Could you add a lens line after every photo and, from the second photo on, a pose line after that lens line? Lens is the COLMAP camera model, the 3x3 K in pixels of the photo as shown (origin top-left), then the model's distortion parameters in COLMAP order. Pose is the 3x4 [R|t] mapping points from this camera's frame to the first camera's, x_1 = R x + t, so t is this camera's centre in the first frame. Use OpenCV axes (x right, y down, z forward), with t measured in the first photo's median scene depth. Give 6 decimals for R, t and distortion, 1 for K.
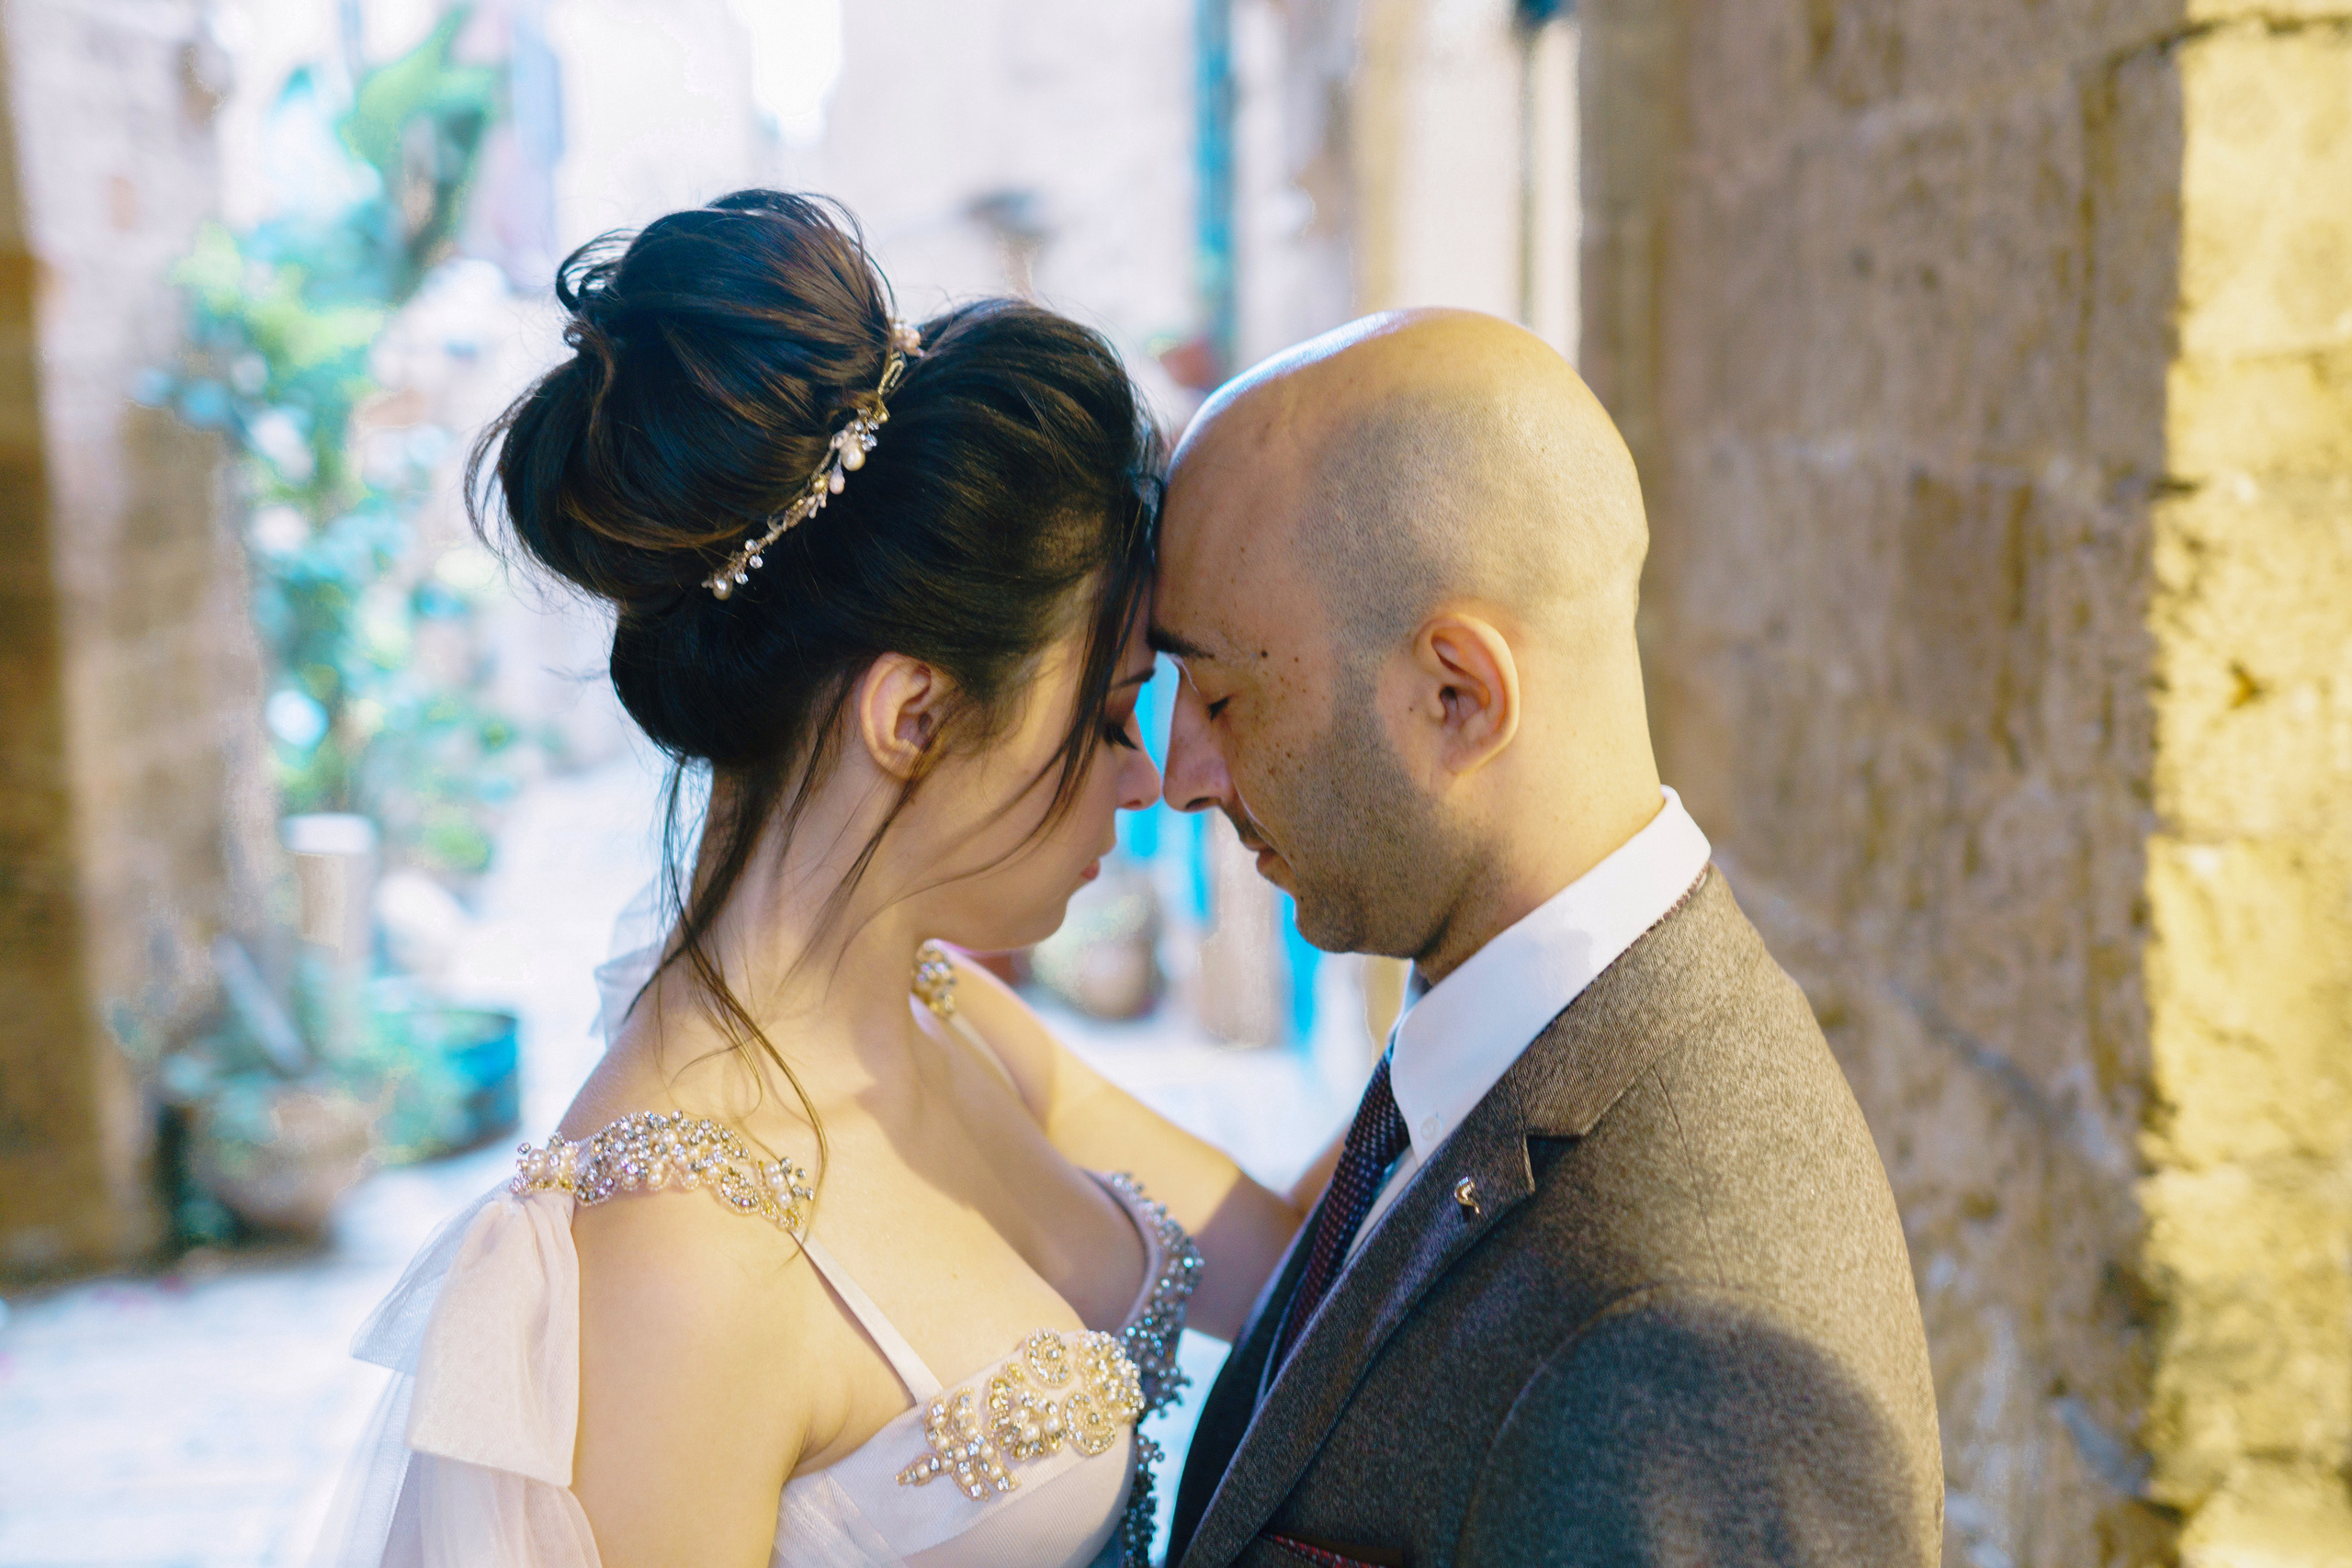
lens RADIAL K [[2643.6, 0, 1176.0], [0, 2643.6, 784.0], [0, 0, 1]] dist [0.008072, -0.007598]
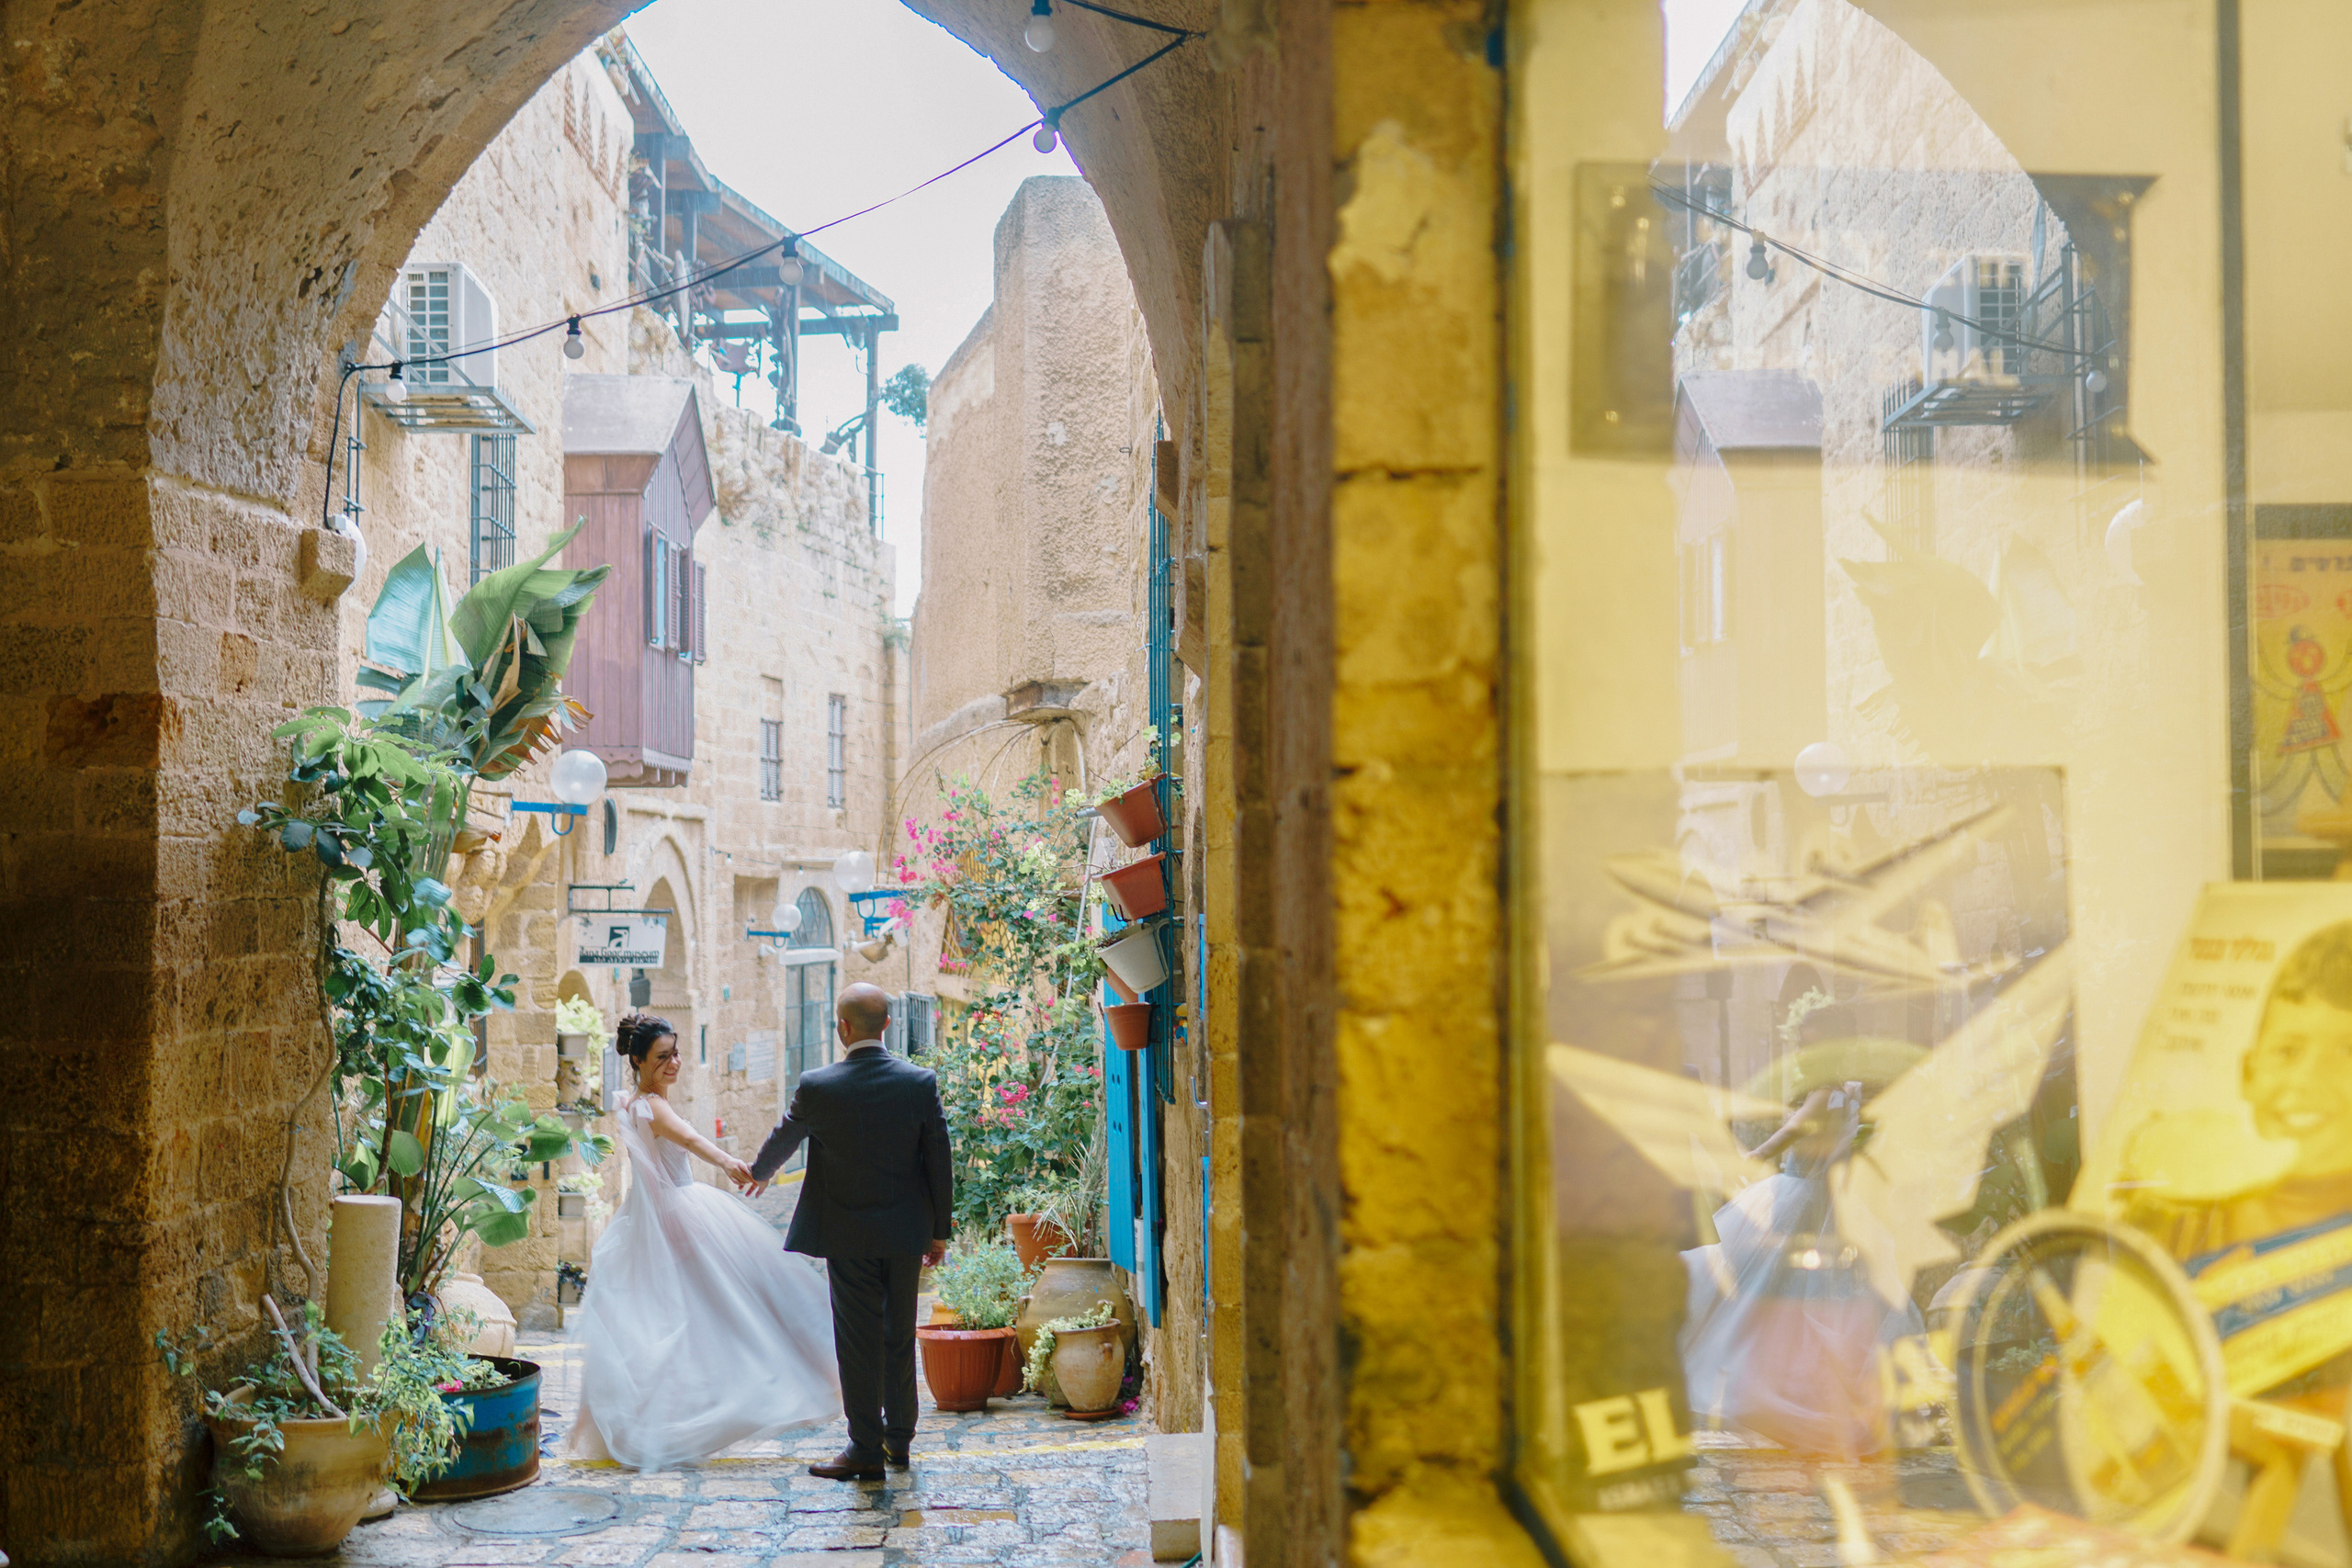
lens RADIAL K [[2643.6, 0, 1176.0], [0, 2643.6, 784.0], [0, 0, 1]] dist [0.008072, -0.007598]
pose [[0.996795, 0.010936, -0.079250, 0.389325], [-0.026359, 0.980194, -0.196276, 0.184859], [0.075534, 0.197736, 0.977341, -0.453412]]
